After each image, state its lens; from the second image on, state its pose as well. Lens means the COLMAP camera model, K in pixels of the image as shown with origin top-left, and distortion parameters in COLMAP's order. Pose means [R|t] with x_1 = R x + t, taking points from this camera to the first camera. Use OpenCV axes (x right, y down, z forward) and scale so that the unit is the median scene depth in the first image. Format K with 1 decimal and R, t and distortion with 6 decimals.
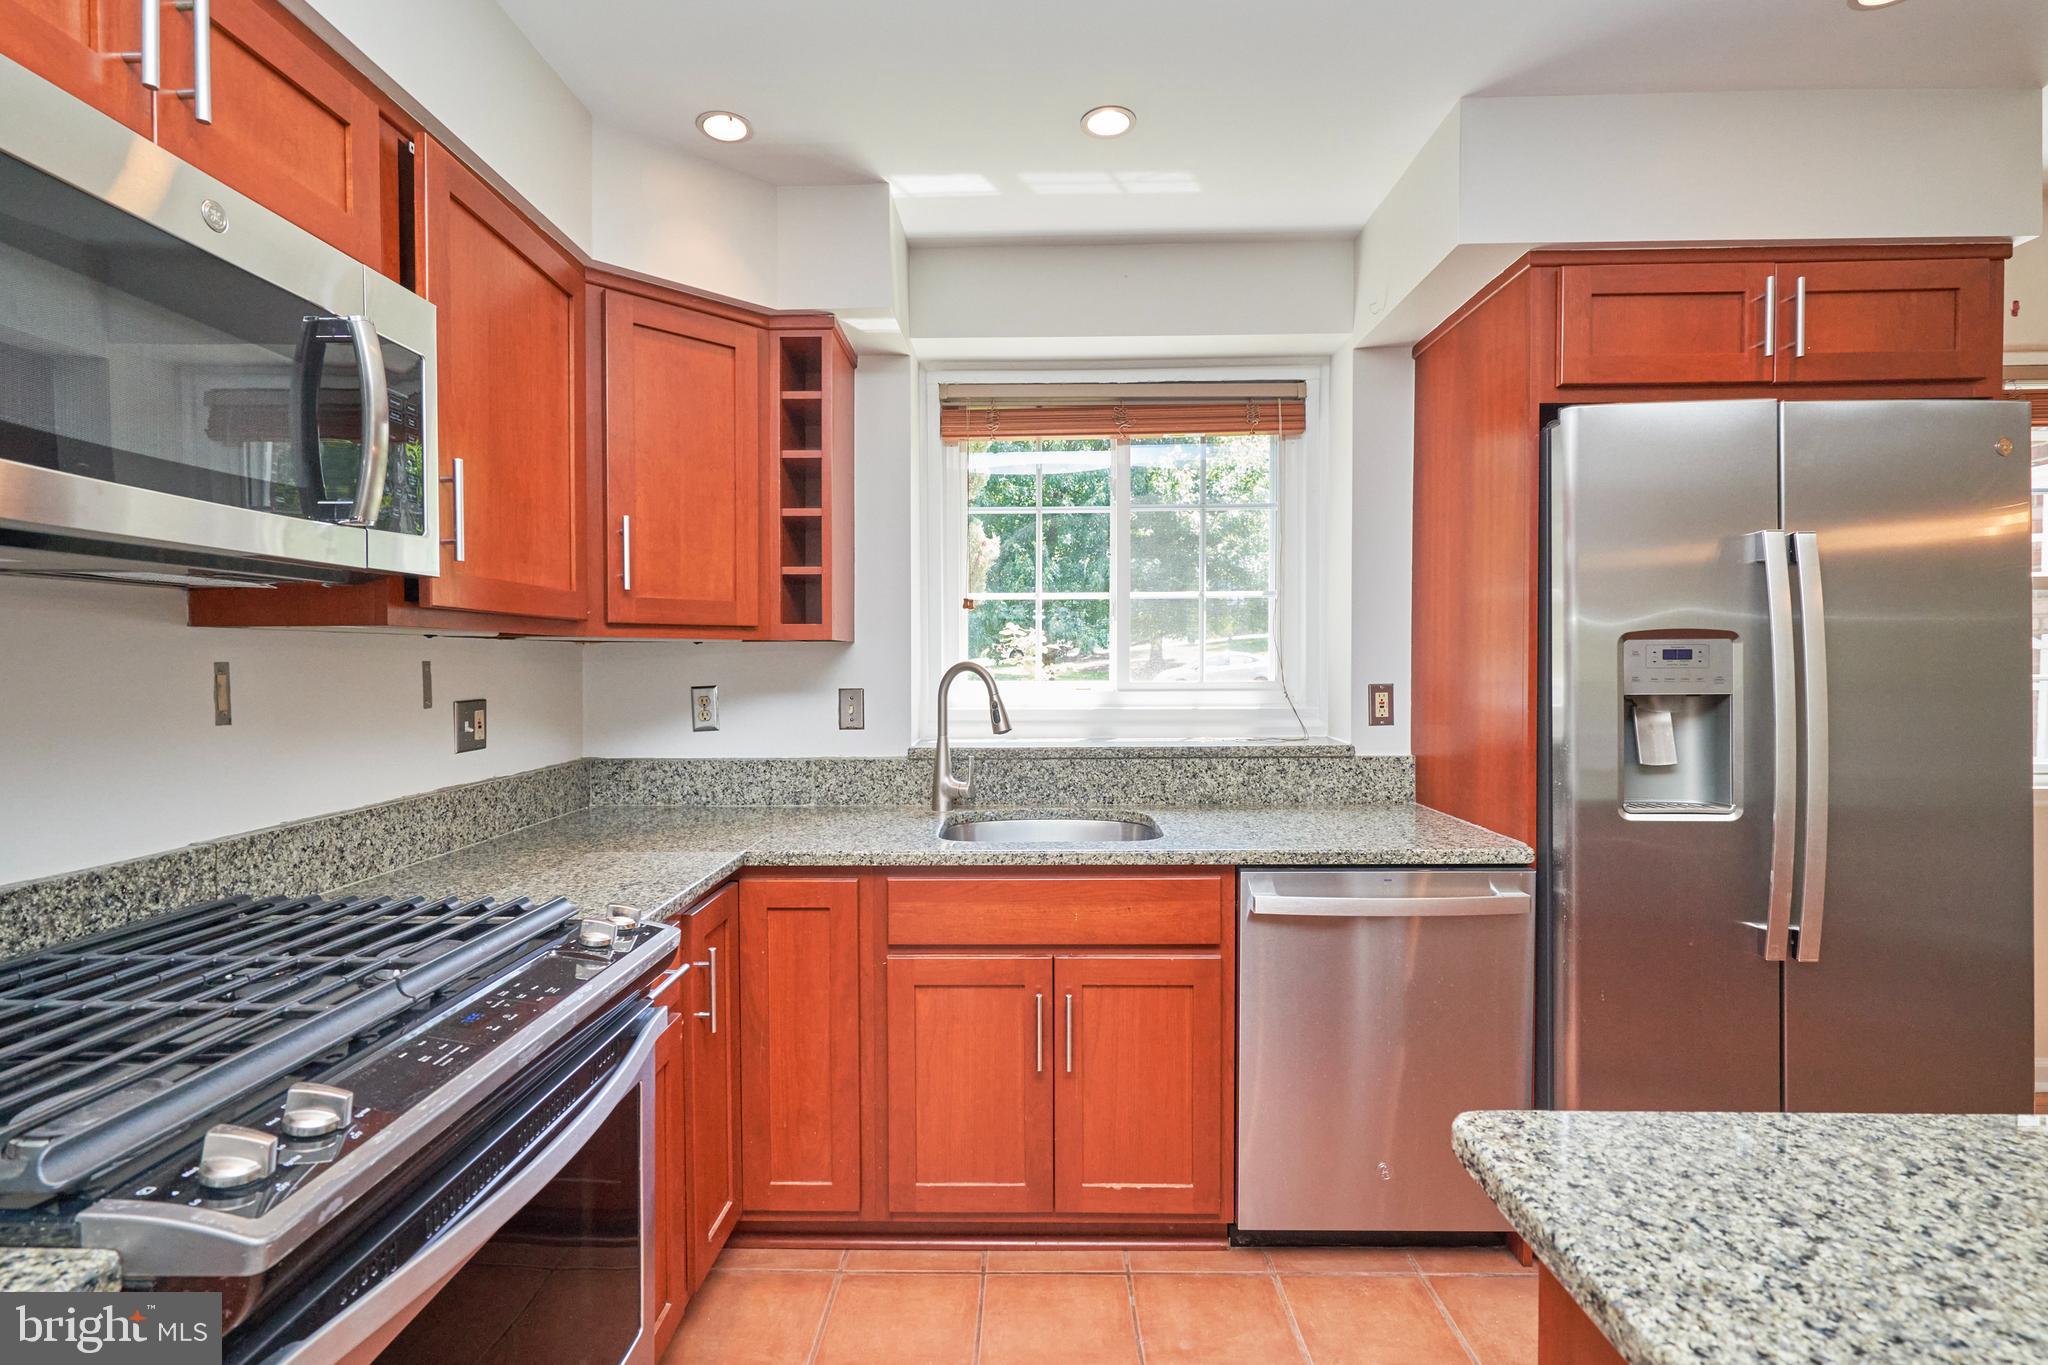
lens RADIAL K [[950.7, 0, 1009.4], [0, 950.7, 687.1], [0, 0, 1]] dist [-0.001138, 0.001613]
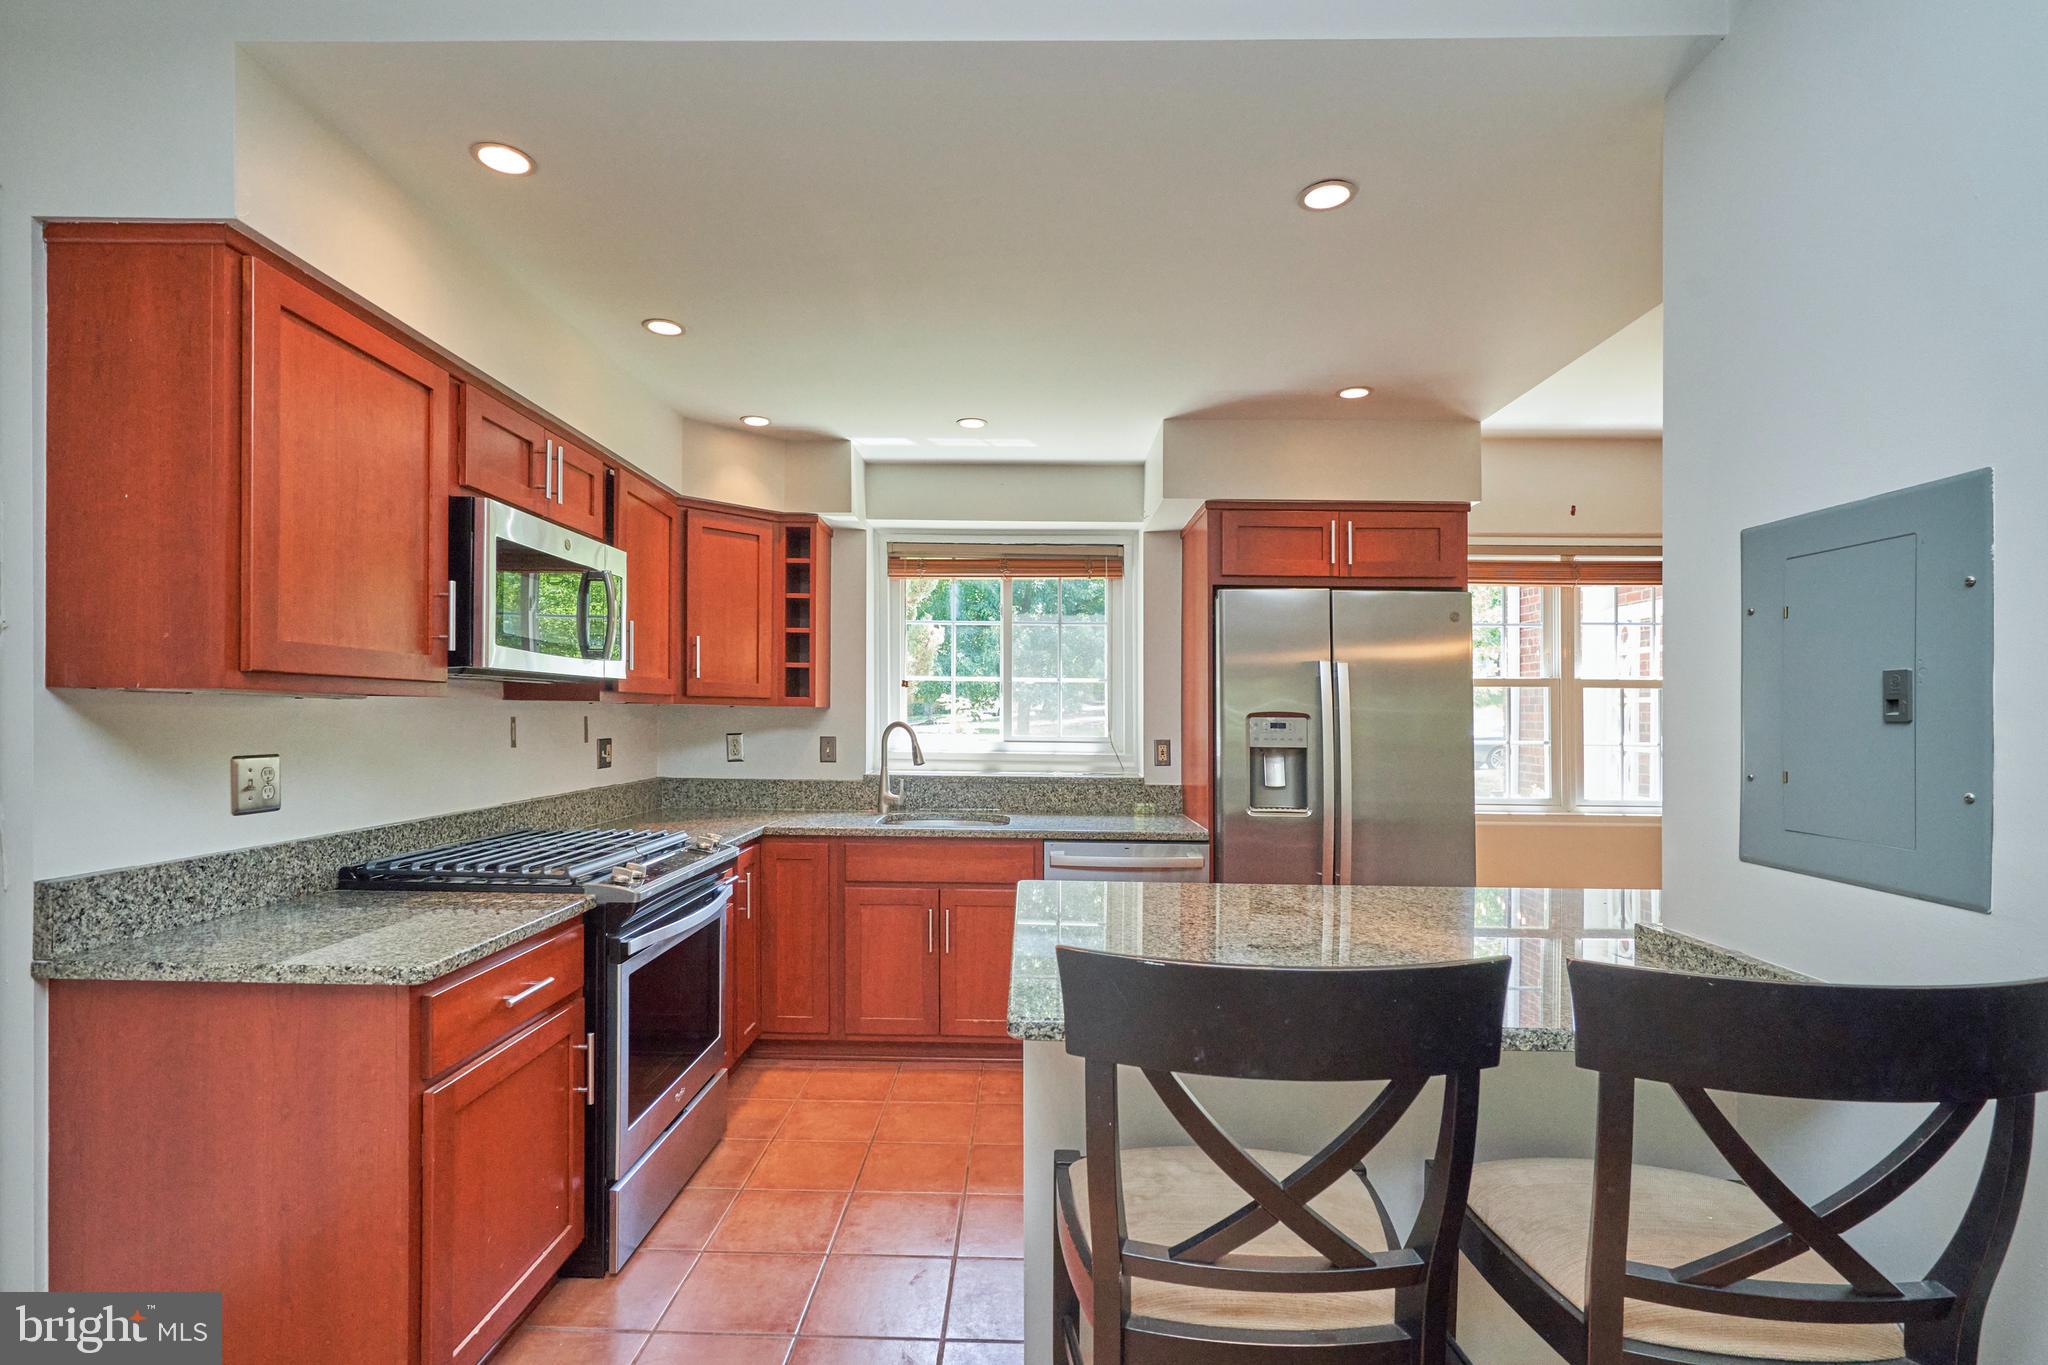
lens RADIAL K [[950.7, 0, 1018.8], [0, 950.7, 735.5], [0, 0, 1]] dist [-0.001138, 0.001613]
pose [[0.999763, 0.018790, 0.010961, 0.160205], [-0.018723, 0.999806, -0.006130, 0.004478], [-0.011074, 0.005923, 0.999921, -0.719460]]
